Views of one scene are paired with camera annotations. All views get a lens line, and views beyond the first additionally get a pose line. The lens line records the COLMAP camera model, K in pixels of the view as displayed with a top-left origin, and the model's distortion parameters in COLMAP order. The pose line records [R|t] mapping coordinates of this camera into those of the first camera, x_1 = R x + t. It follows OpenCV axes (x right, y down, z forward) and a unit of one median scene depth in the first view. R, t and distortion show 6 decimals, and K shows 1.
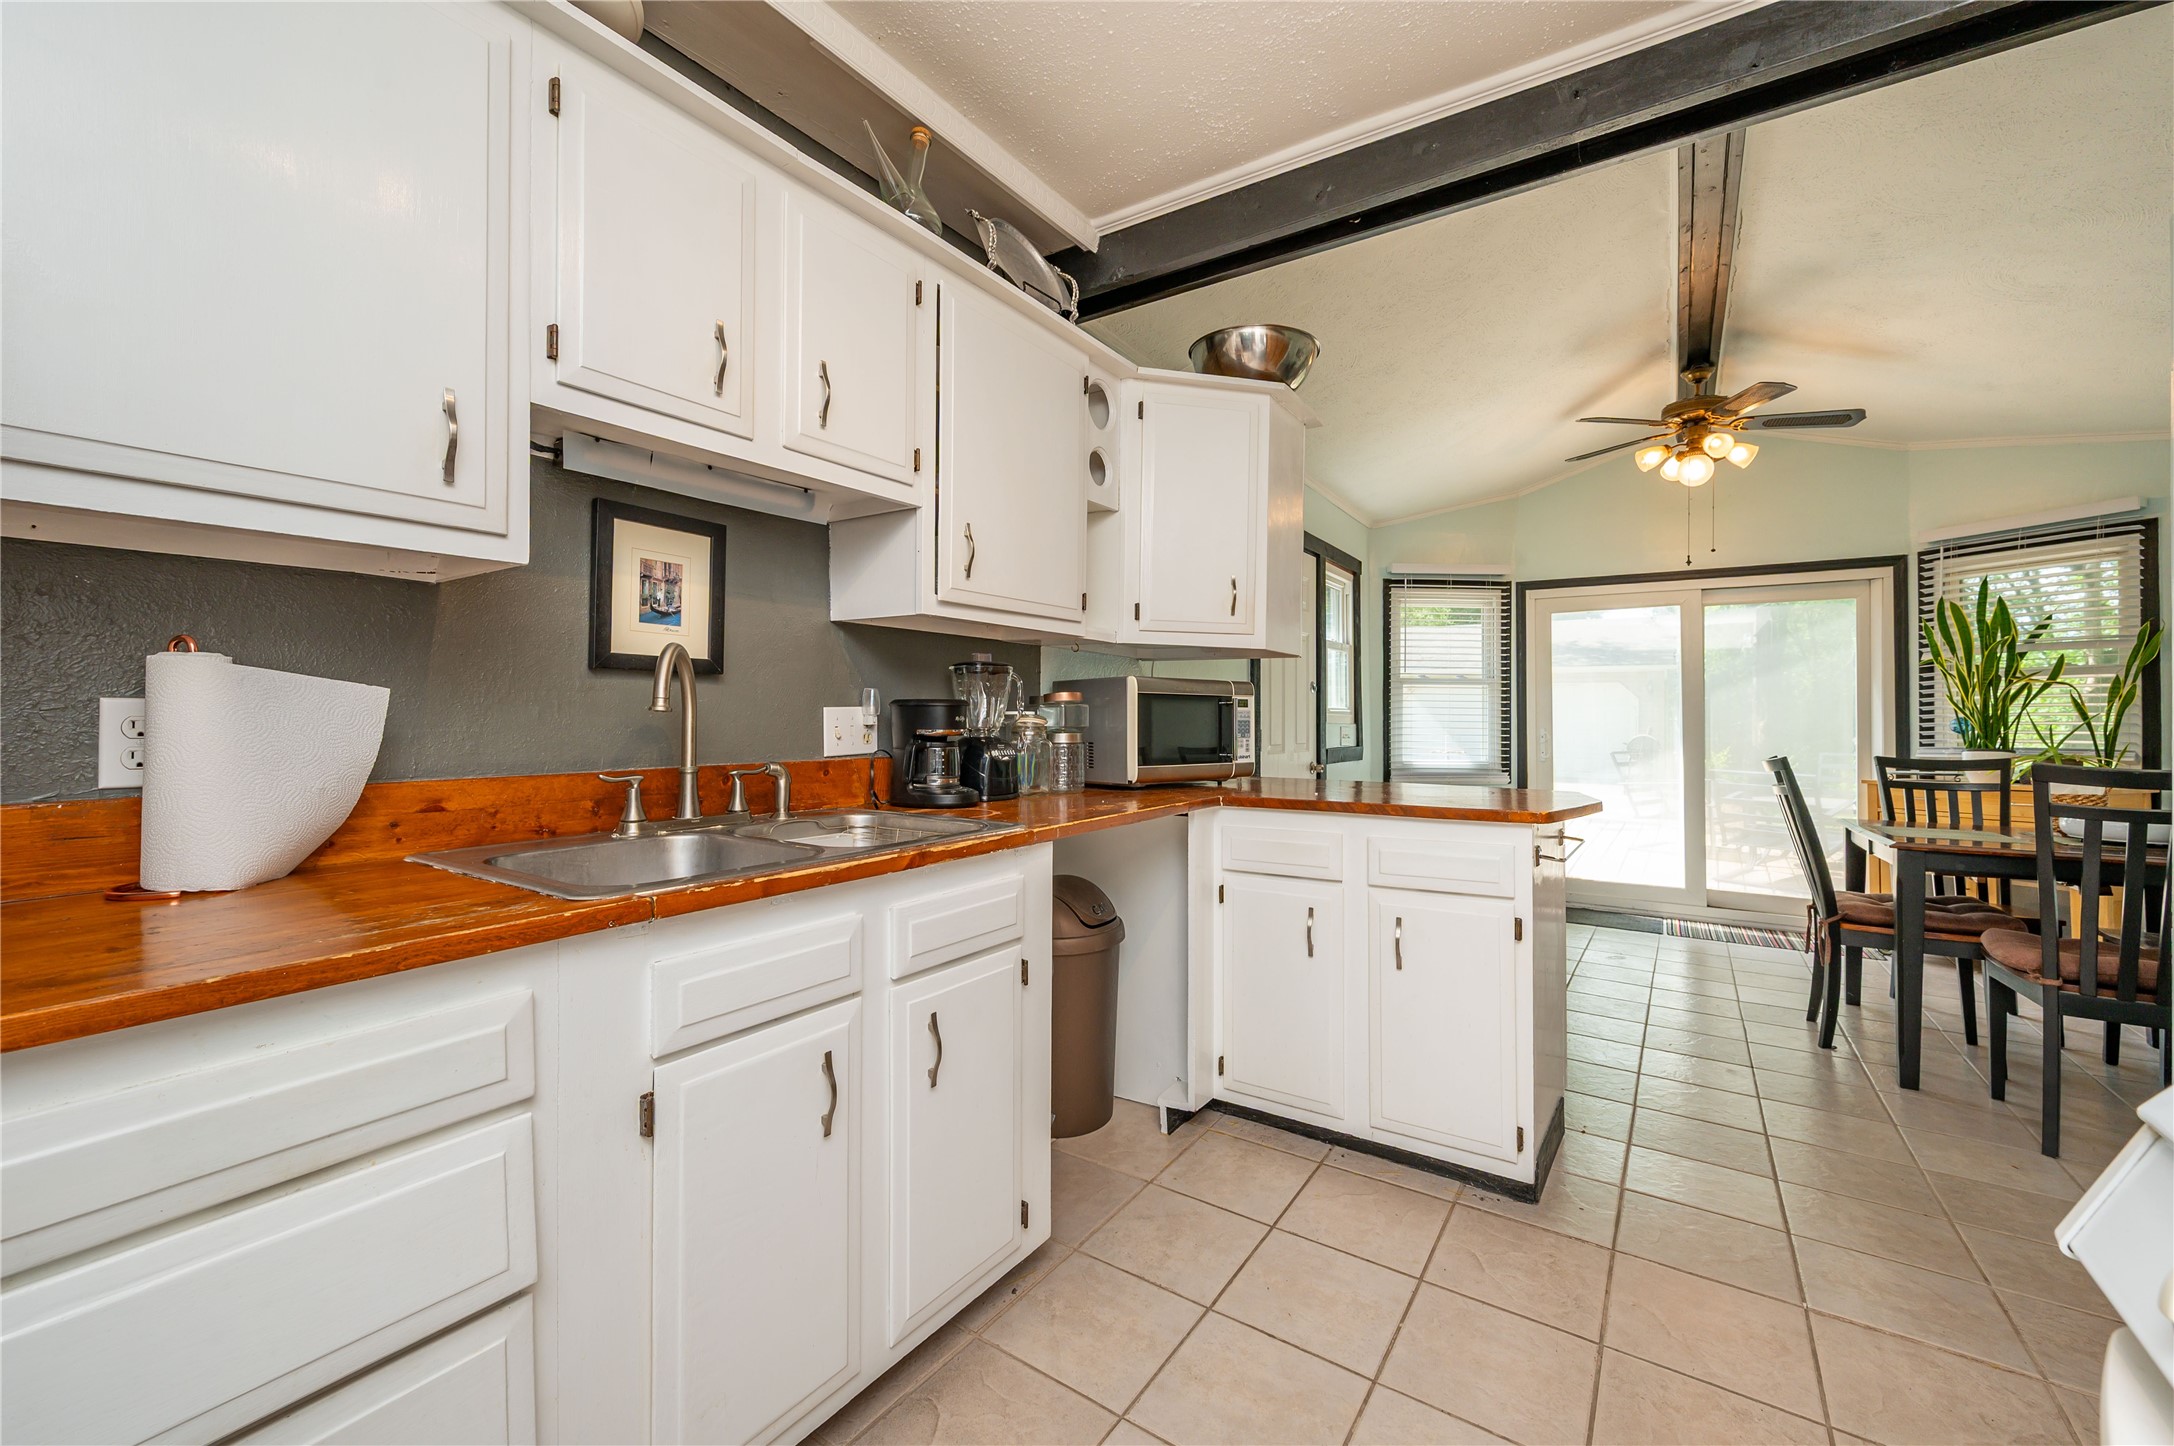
lens RADIAL K [[866.7, 0, 1086.5], [0, 866.7, 711.5], [0, 0, 1]] dist [-0.000453, -0.000038]
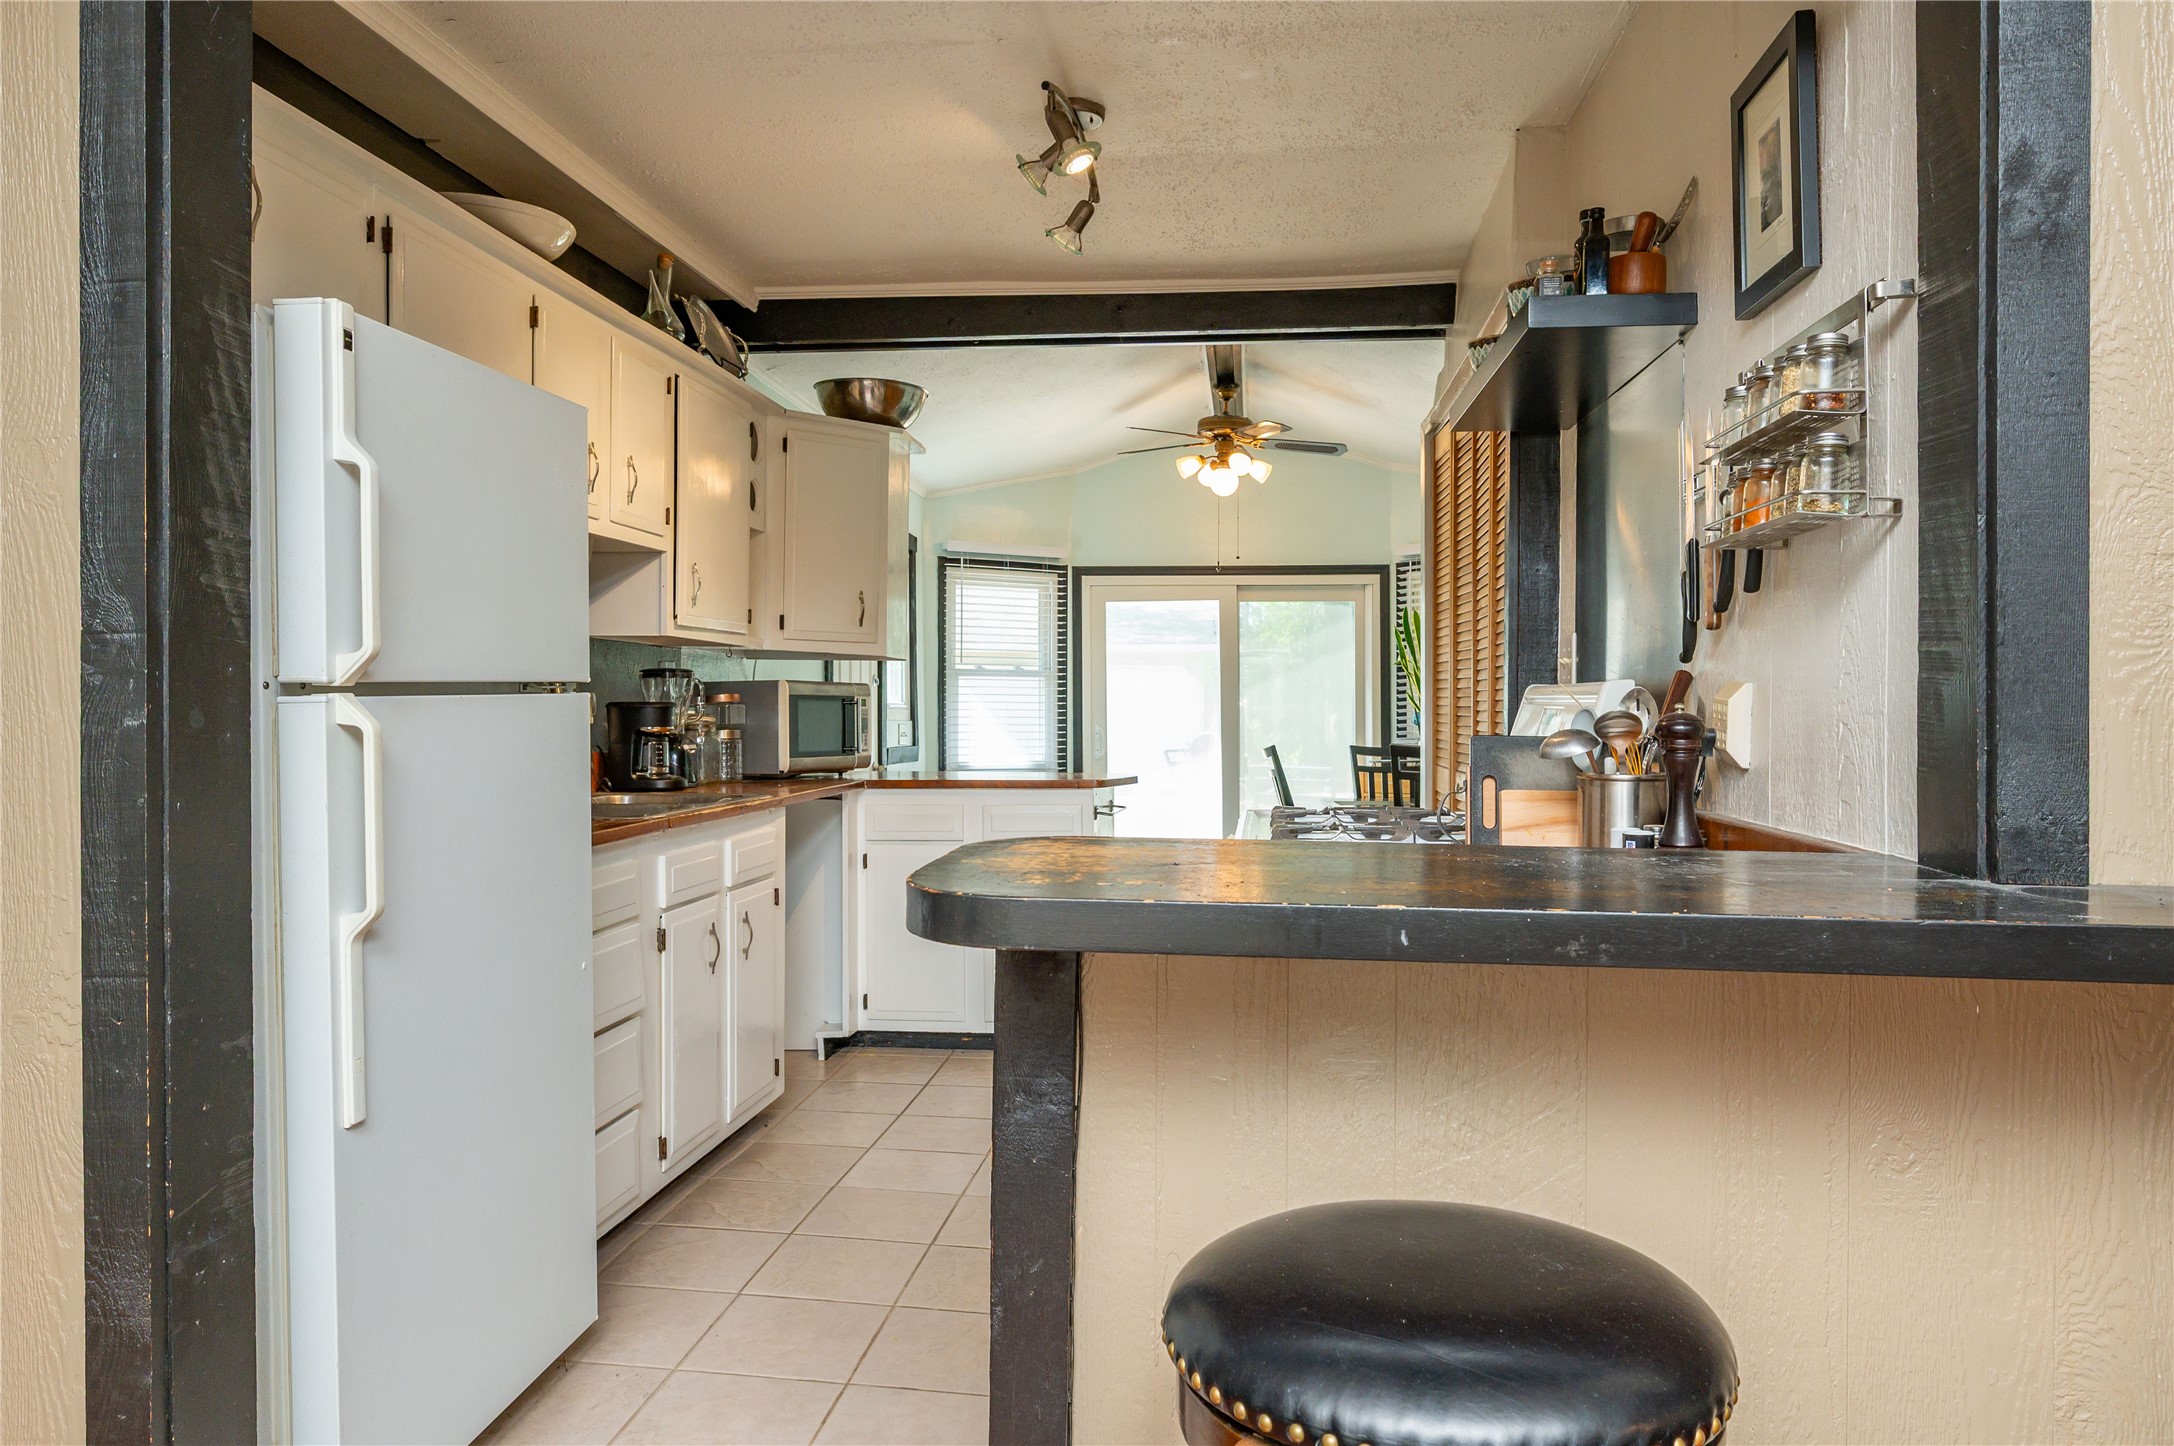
lens RADIAL K [[1425.2, 0, 1087.0], [0, 1425.2, 723.0], [0, 0, 1]] dist [-0.000059, 0.000290]
pose [[0.887816, -0.007165, 0.460142, -0.261419], [0.000261, 0.999886, 0.015066, -0.006810], [-0.460198, -0.013255, 0.887717, -0.491268]]
